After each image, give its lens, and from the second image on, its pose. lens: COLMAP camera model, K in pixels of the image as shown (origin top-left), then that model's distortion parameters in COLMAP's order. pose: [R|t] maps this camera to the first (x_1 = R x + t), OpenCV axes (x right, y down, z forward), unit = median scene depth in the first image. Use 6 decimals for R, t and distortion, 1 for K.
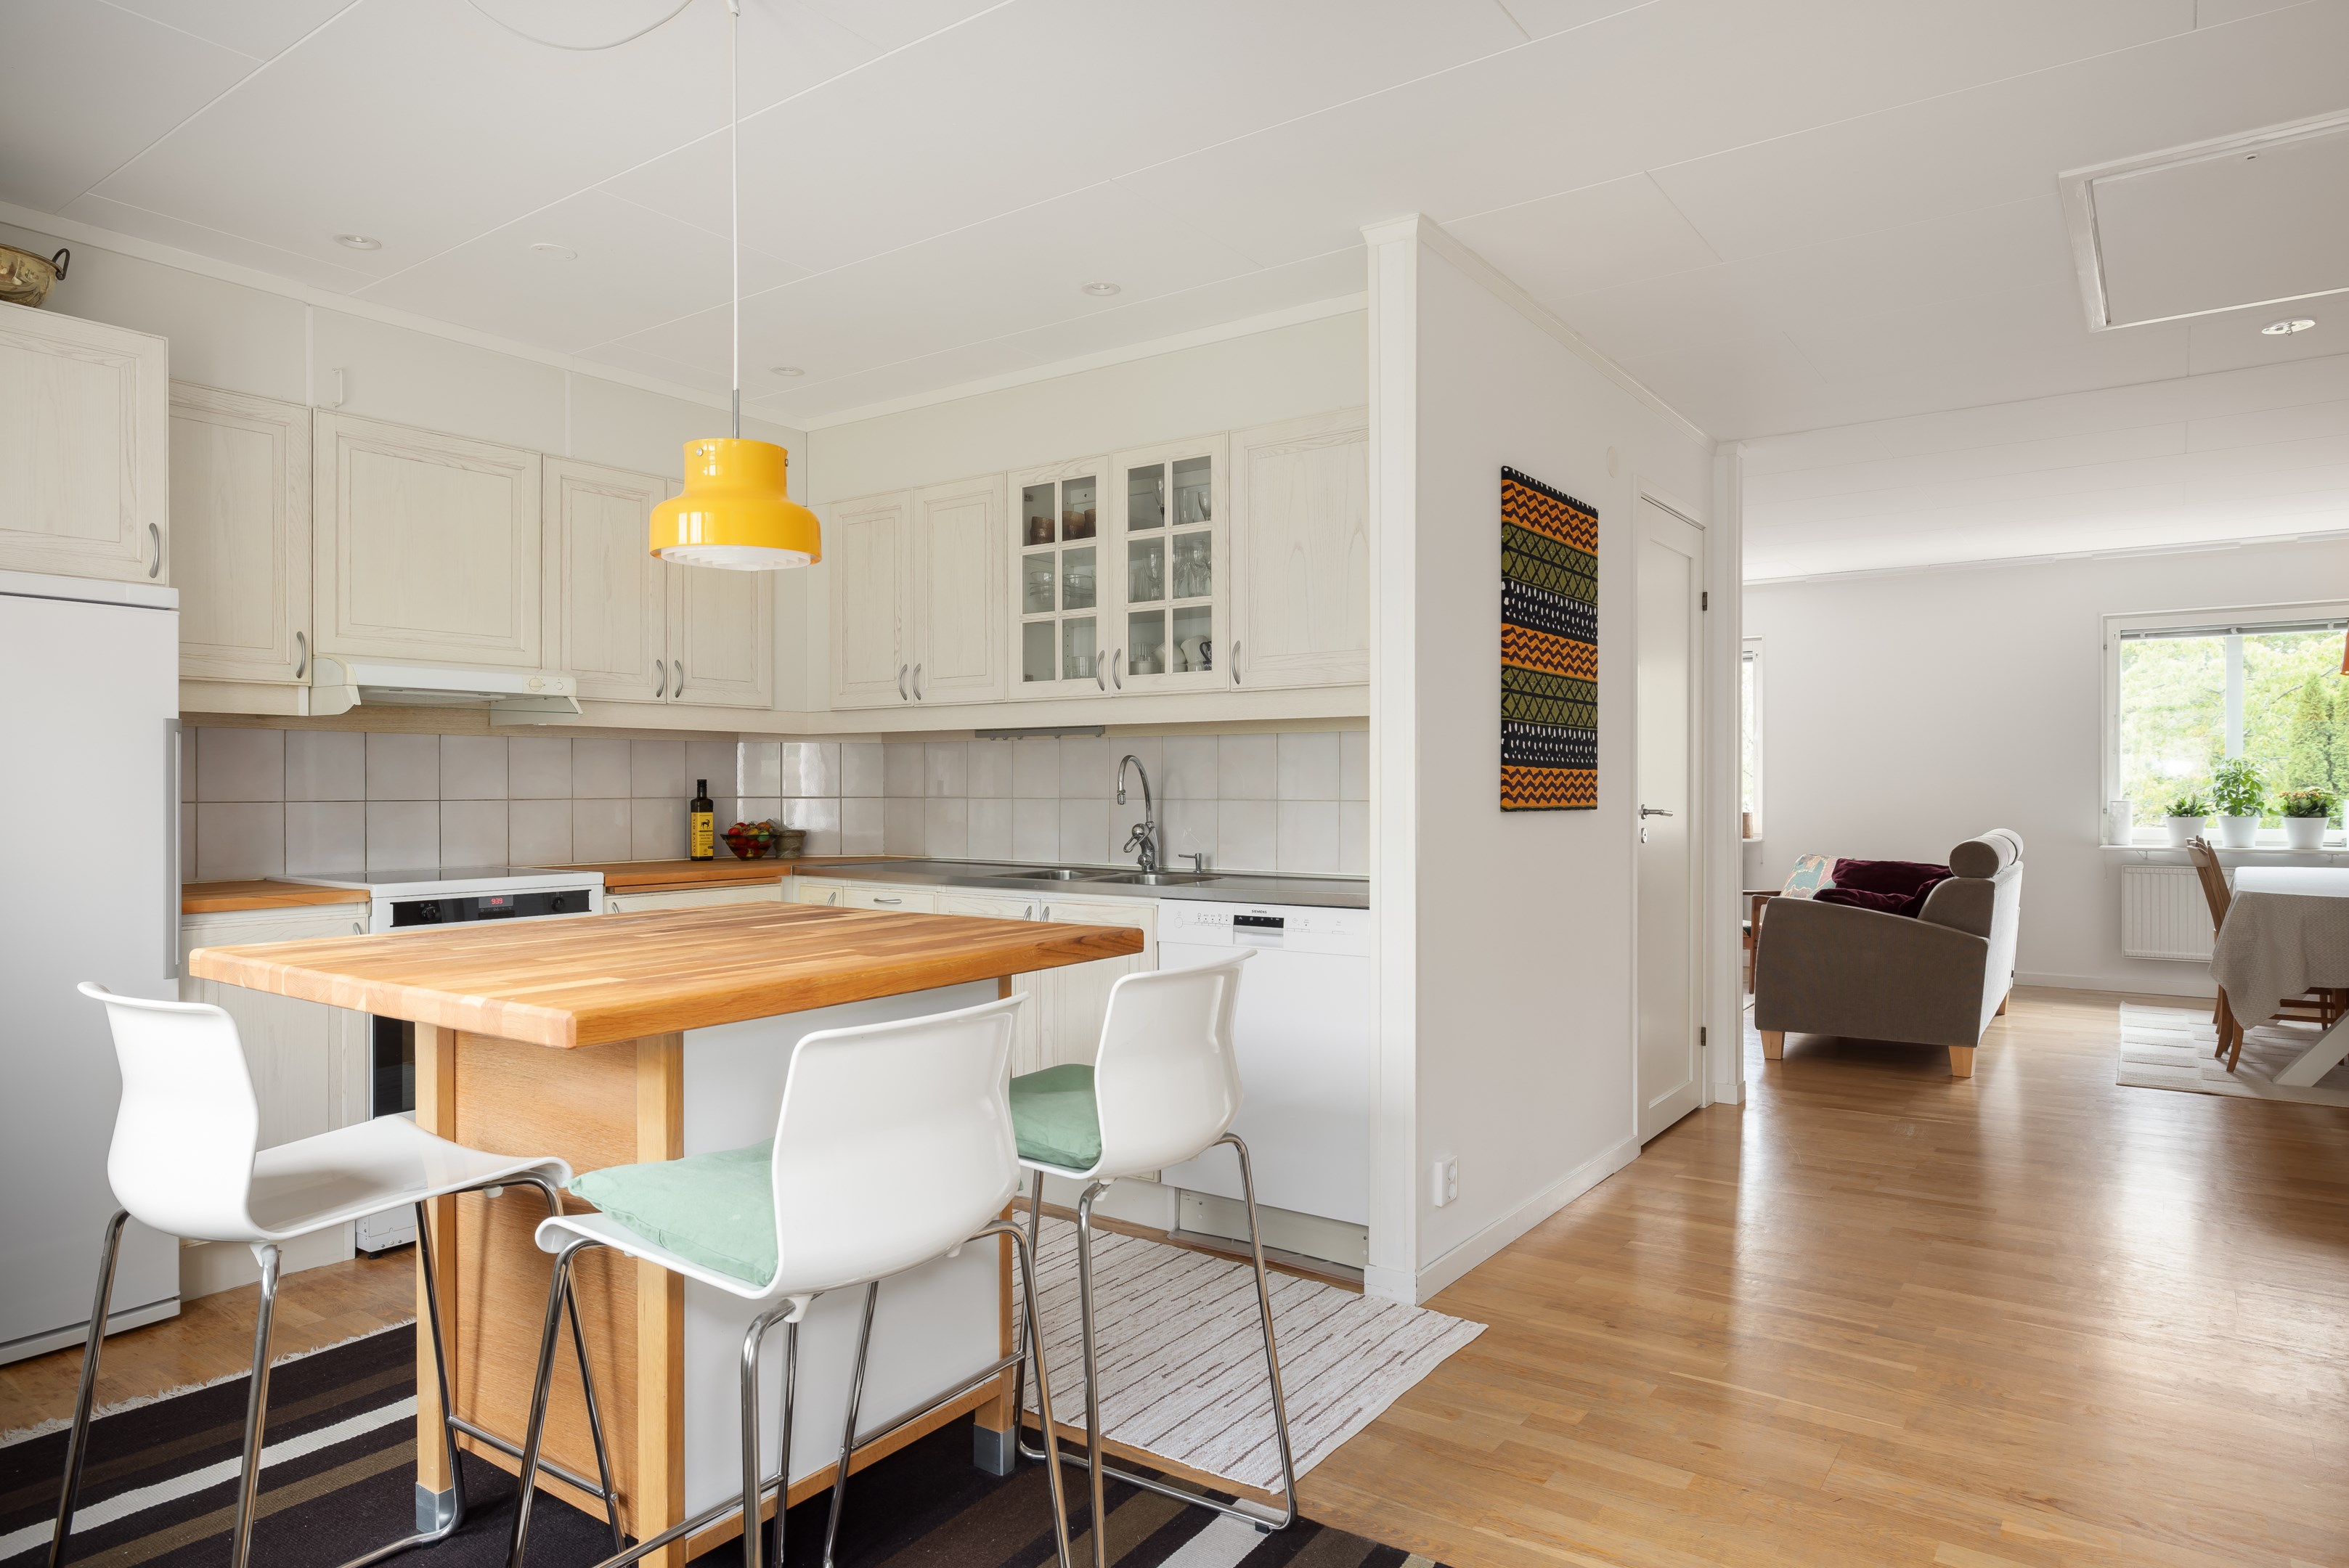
lens RADIAL K [[1419.9, 0, 1181.4], [0, 1419.9, 789.5], [0, 0, 1]] dist [0.000040, 0.003959]
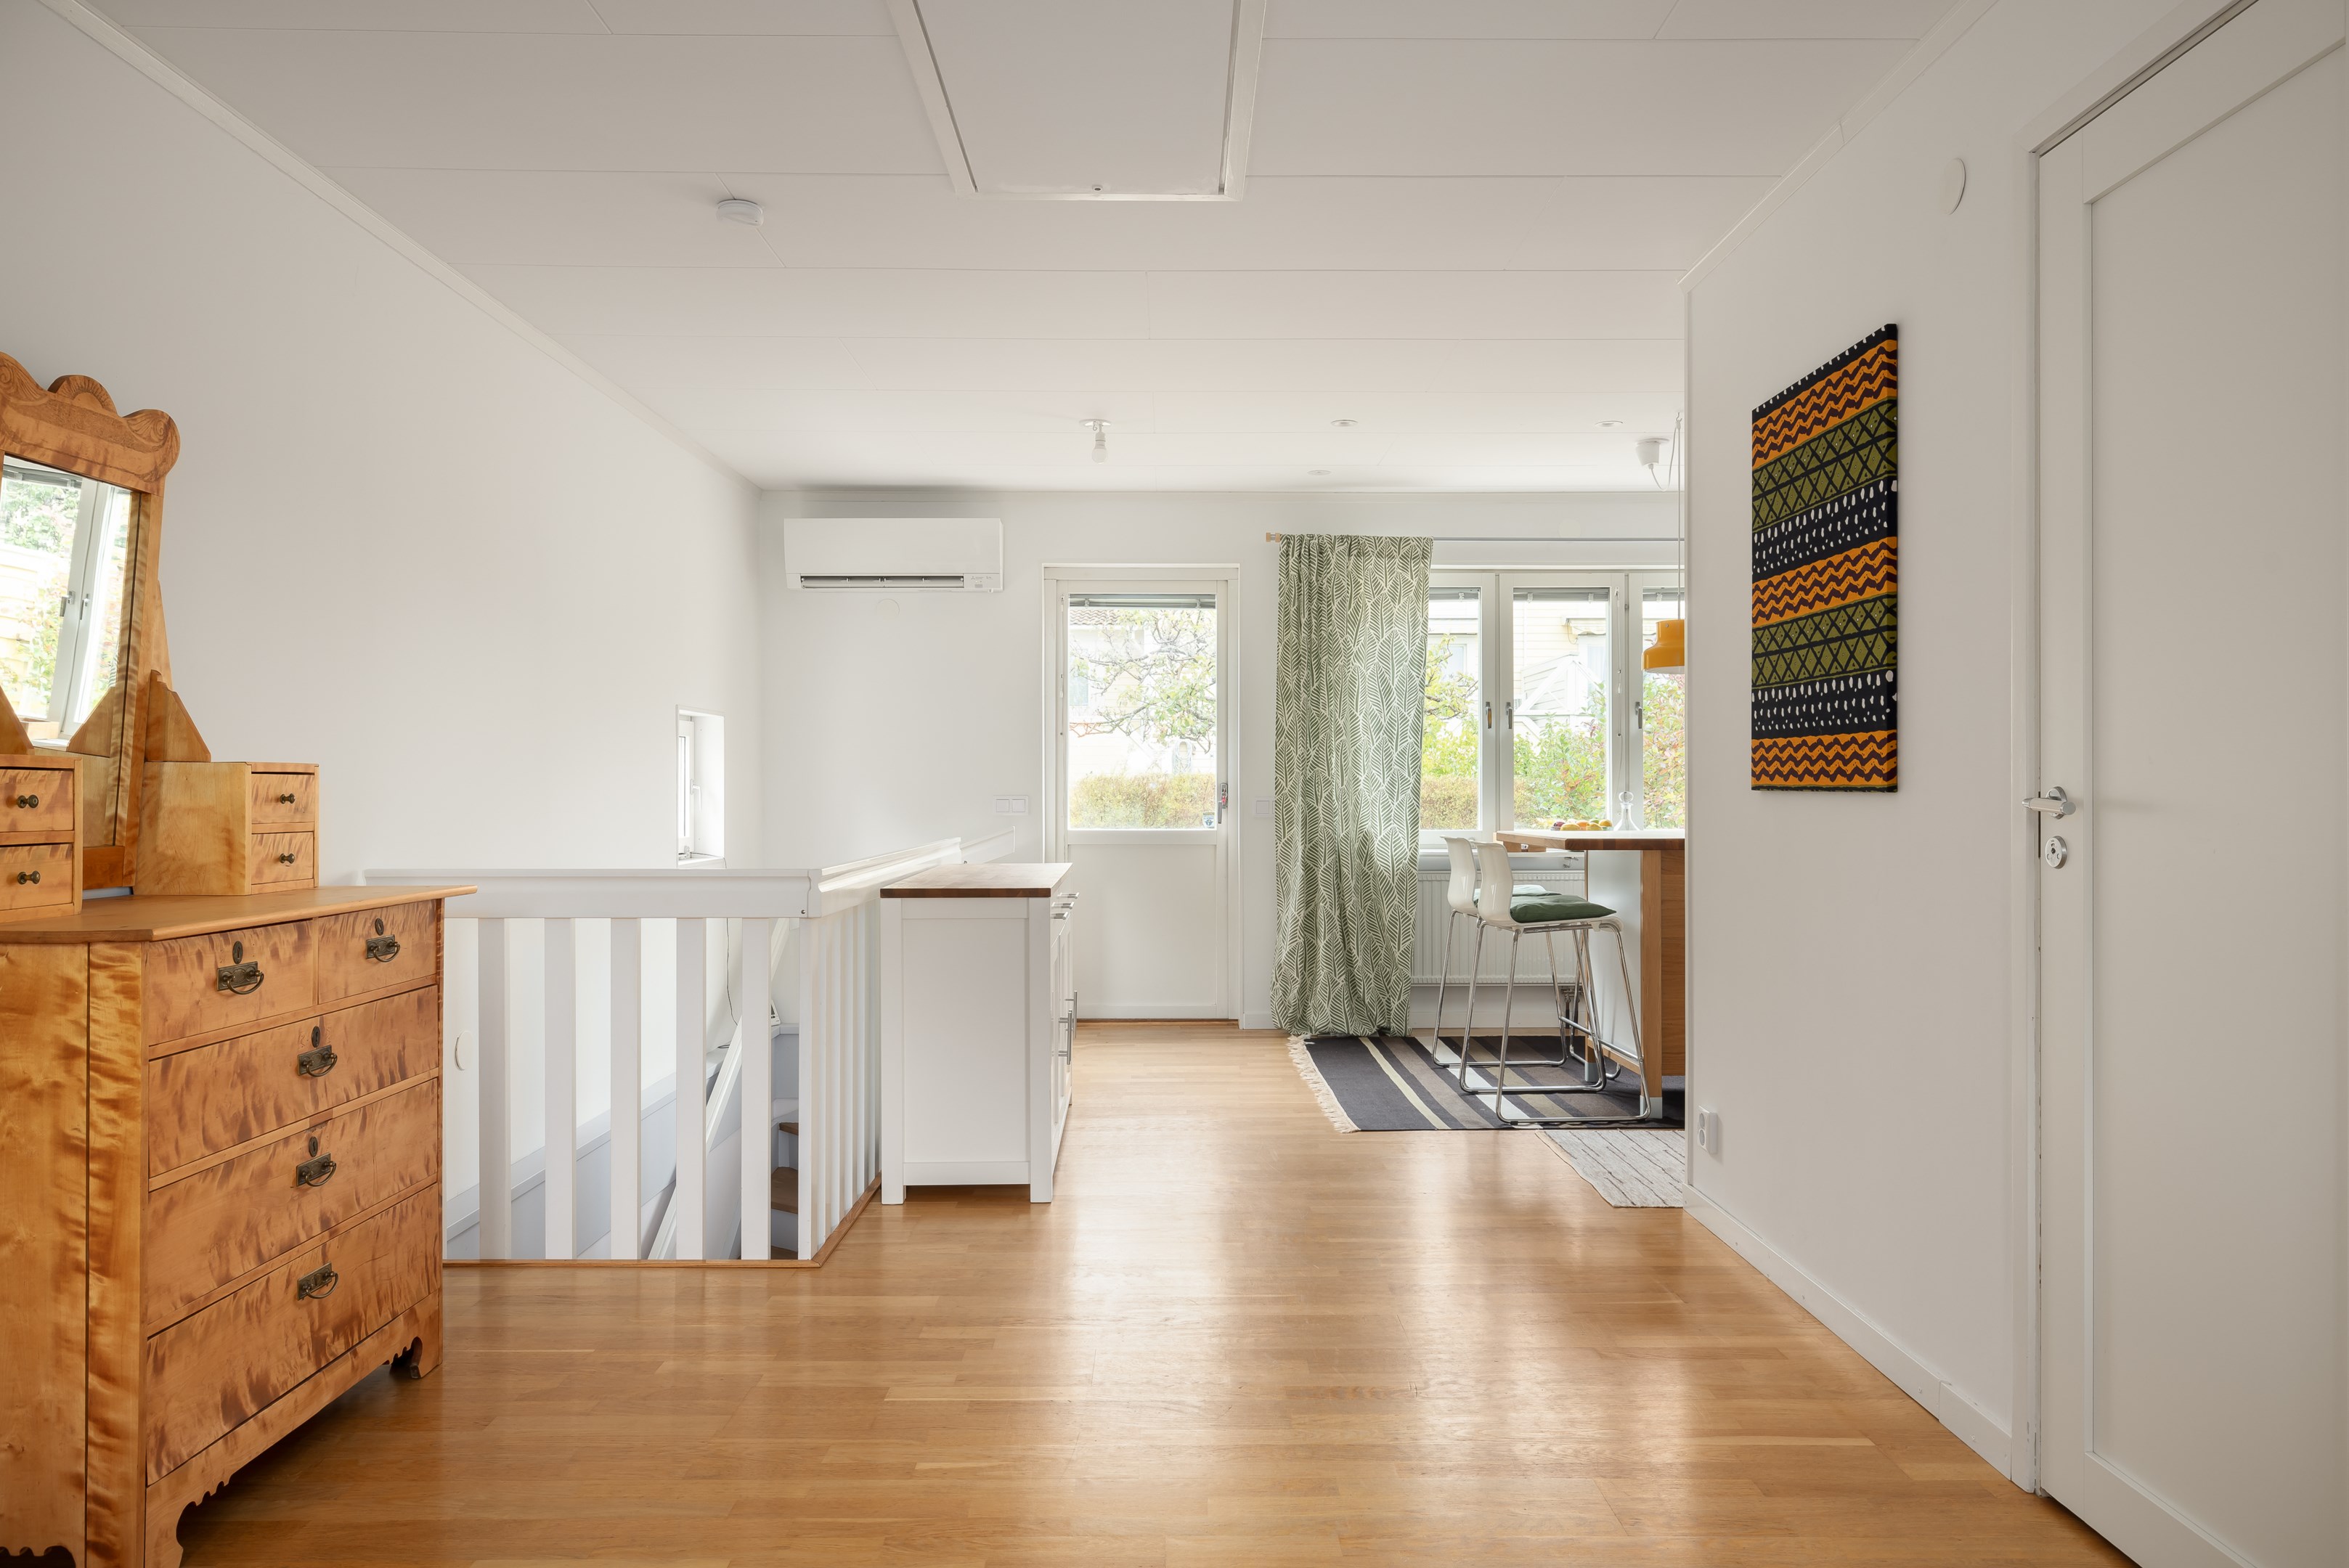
lens RADIAL K [[1501.7, 0, 1171.0], [0, 1501.7, 783.5], [0, 0, 1]] dist [0.000751, -0.000086]
pose [[-0.815975, 0.001508, -0.578085, 1.108446], [0.001594, 0.999999, 0.000358, 0.010757], [0.578084, -0.000630, -0.815977, 1.595523]]
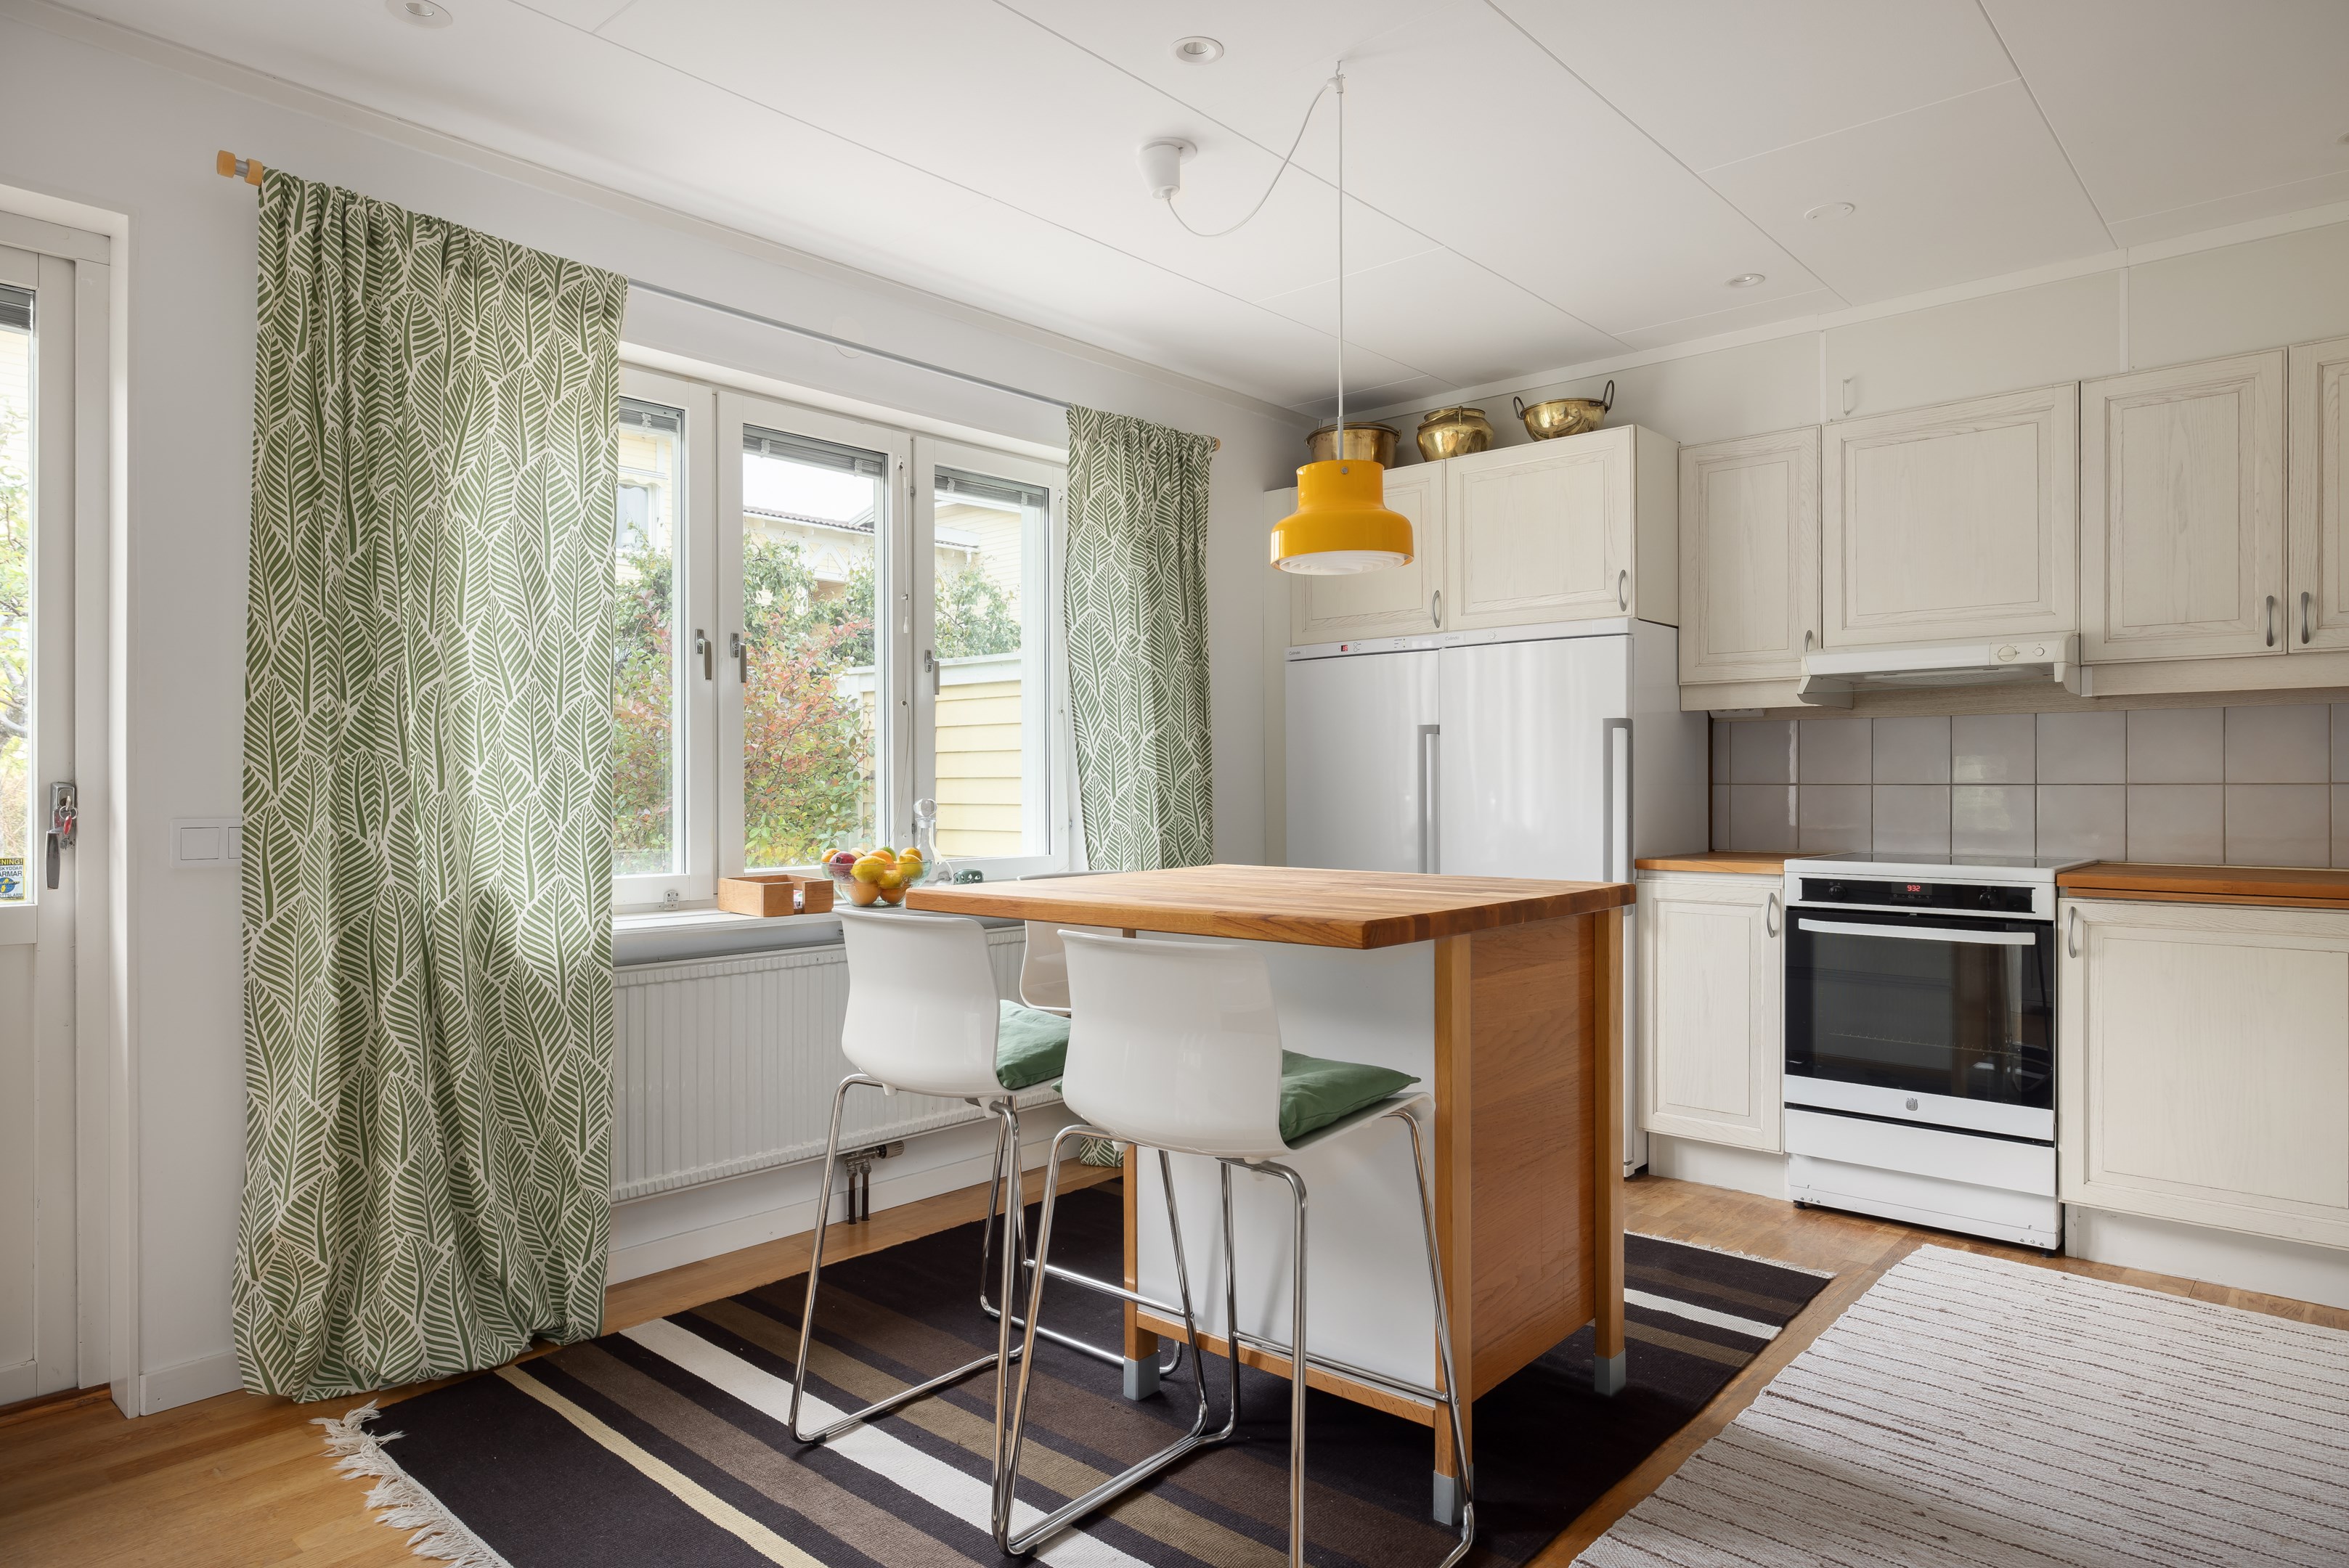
lens RADIAL K [[1419.9, 0, 1208.4], [0, 1419.9, 783.8], [0, 0, 1]] dist [0.000040, 0.003959]
pose [[-0.118687, -0.000024, -0.992932, 0.565933], [-0.002445, 0.999997, 0.000268, 0.010397], [0.992929, 0.002459, -0.118687, 0.700754]]
